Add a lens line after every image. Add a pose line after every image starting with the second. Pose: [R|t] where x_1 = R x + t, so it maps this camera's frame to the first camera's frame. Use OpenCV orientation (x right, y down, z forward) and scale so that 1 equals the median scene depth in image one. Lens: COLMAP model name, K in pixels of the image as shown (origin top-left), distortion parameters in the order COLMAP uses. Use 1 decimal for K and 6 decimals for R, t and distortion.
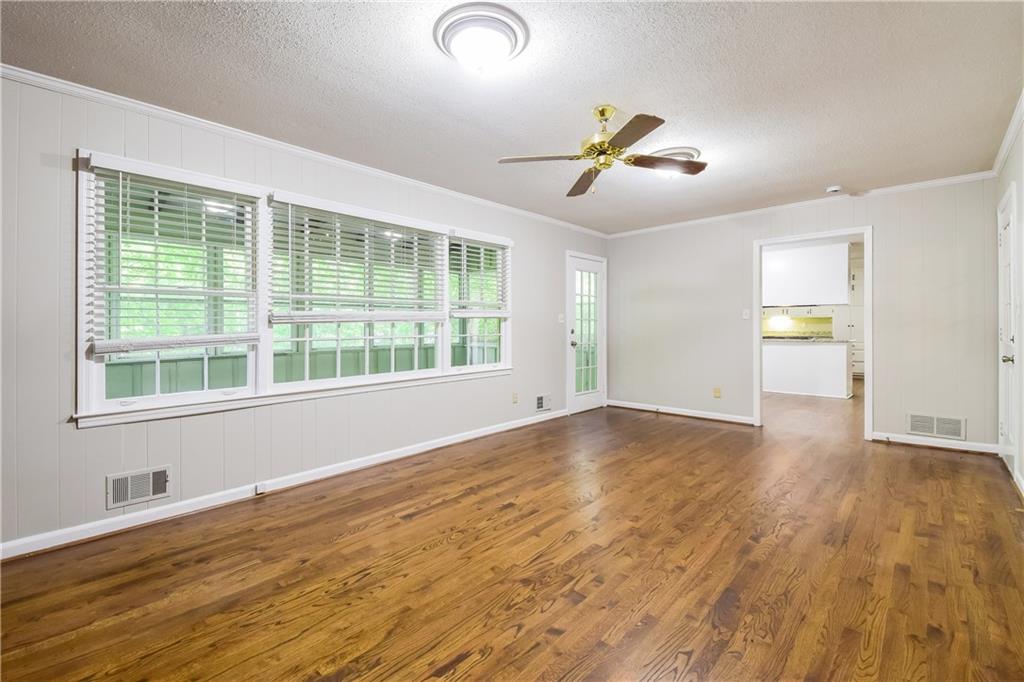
lens RADIAL K [[440.5, 0, 516.1], [0, 440.5, 325.2], [0, 0, 1]] dist [0.003183, -0.000081]
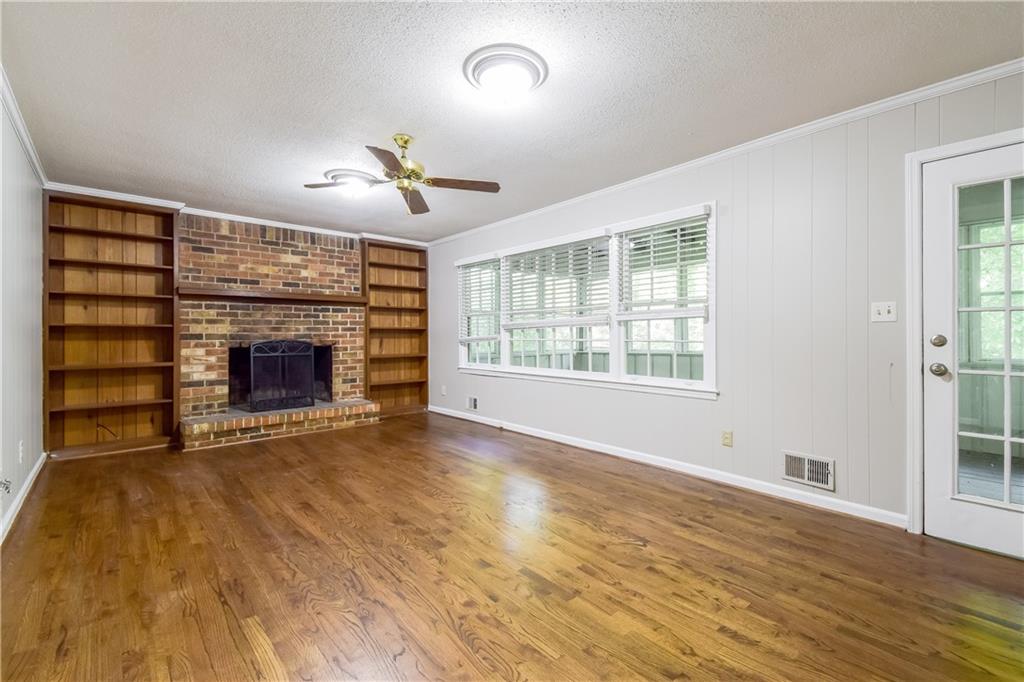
lens RADIAL K [[440.5, 0, 510.9], [0, 440.5, 334.1], [0, 0, 1]] dist [0.003183, -0.000081]
pose [[-0.114460, 0.009435, -0.993383, 0.803757], [0.011958, 0.999896, 0.008119, -0.000191], [0.993356, -0.010949, -0.114561, 0.878949]]
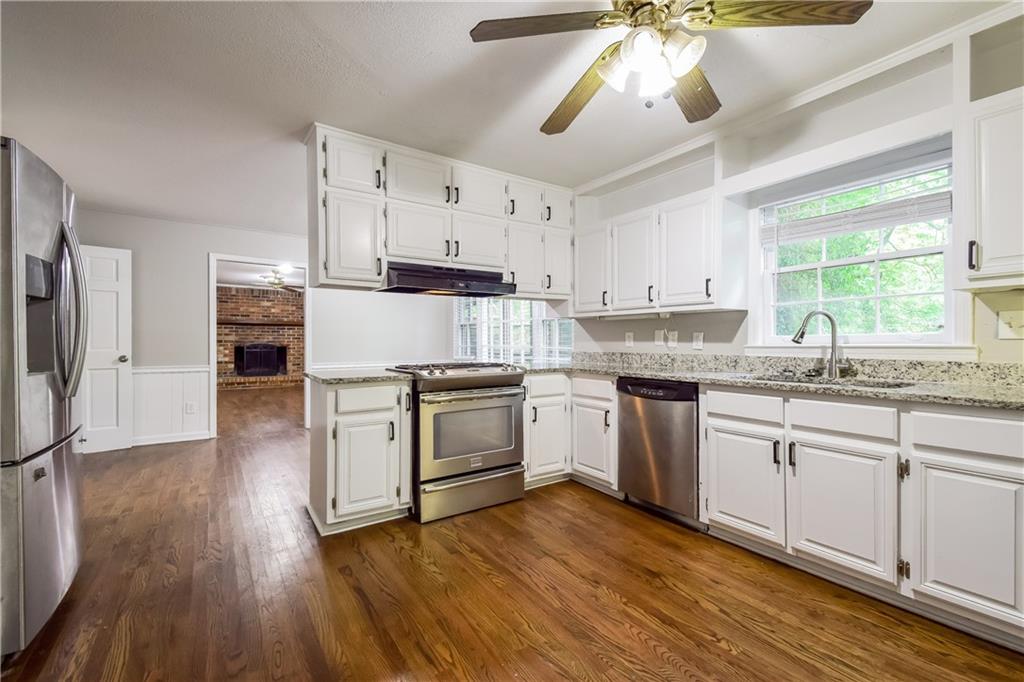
lens RADIAL K [[440.5, 0, 513.9], [0, 440.5, 343.8], [0, 0, 1]] dist [0.003183, -0.000081]
pose [[-0.243707, 0.011251, -0.969784, 1.345346], [0.007548, 0.999924, 0.009704, 0.003977], [0.969820, -0.004955, -0.243773, 1.587362]]
